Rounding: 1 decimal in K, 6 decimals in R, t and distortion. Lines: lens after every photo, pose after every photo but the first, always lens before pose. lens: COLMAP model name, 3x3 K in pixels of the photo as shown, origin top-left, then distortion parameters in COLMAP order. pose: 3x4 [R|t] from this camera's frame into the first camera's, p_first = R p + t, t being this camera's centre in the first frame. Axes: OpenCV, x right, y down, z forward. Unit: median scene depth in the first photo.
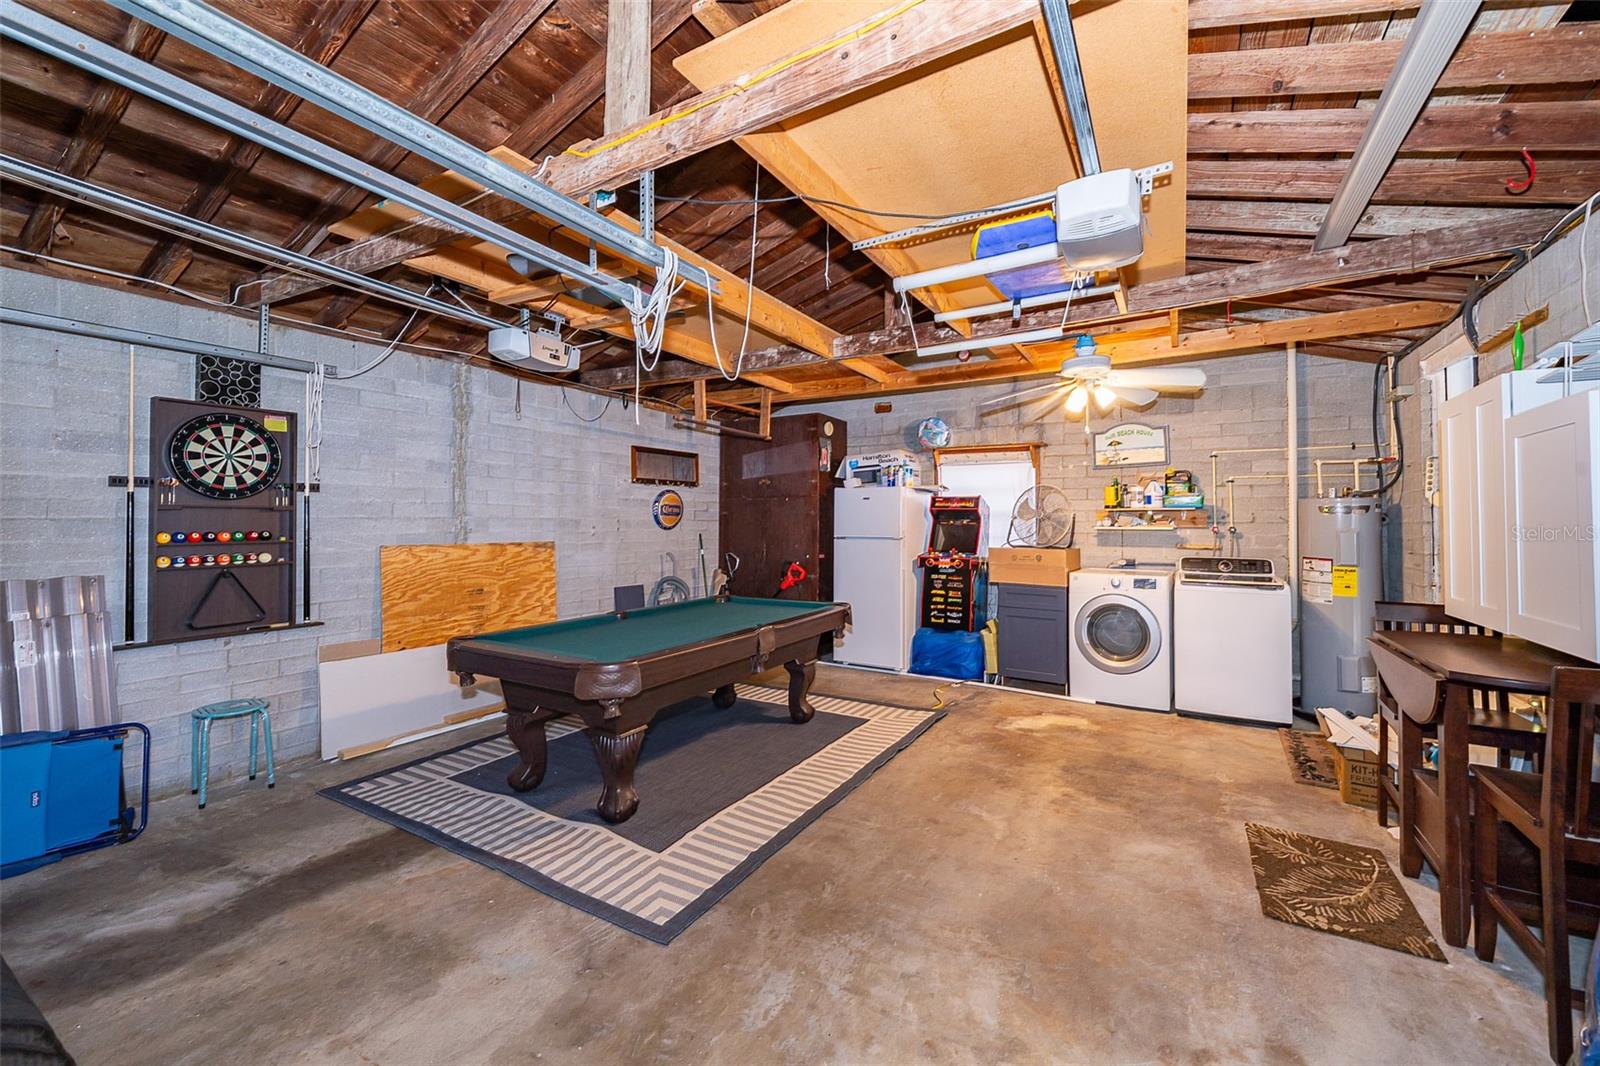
lens RADIAL K [[623.7, 0, 738.2], [0, 623.7, 522.3], [0, 0, 1]] dist [-0.001855, -0.000206]
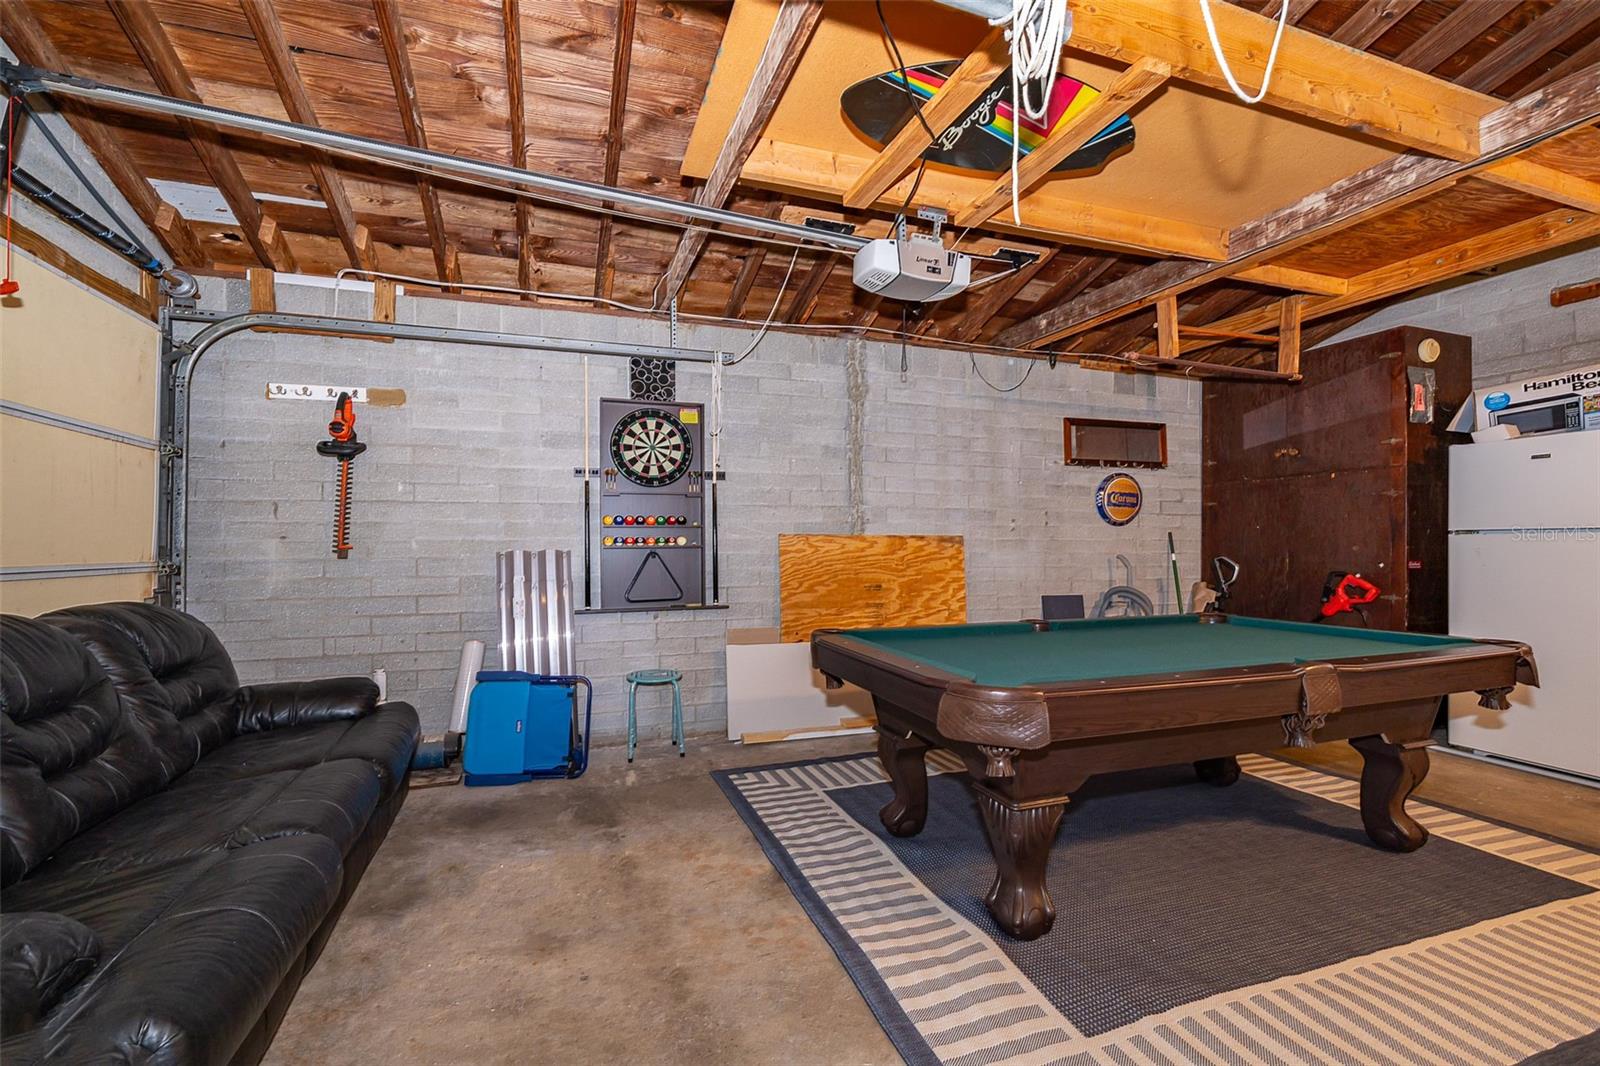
lens RADIAL K [[623.7, 0, 738.2], [0, 623.7, 522.3], [0, 0, 1]] dist [-0.001855, -0.000206]
pose [[0.785610, -0.009356, -0.618651, -0.012260], [-0.002447, 0.999831, -0.018227, 0.043580], [0.618717, 0.015833, 0.785454, 0.208468]]
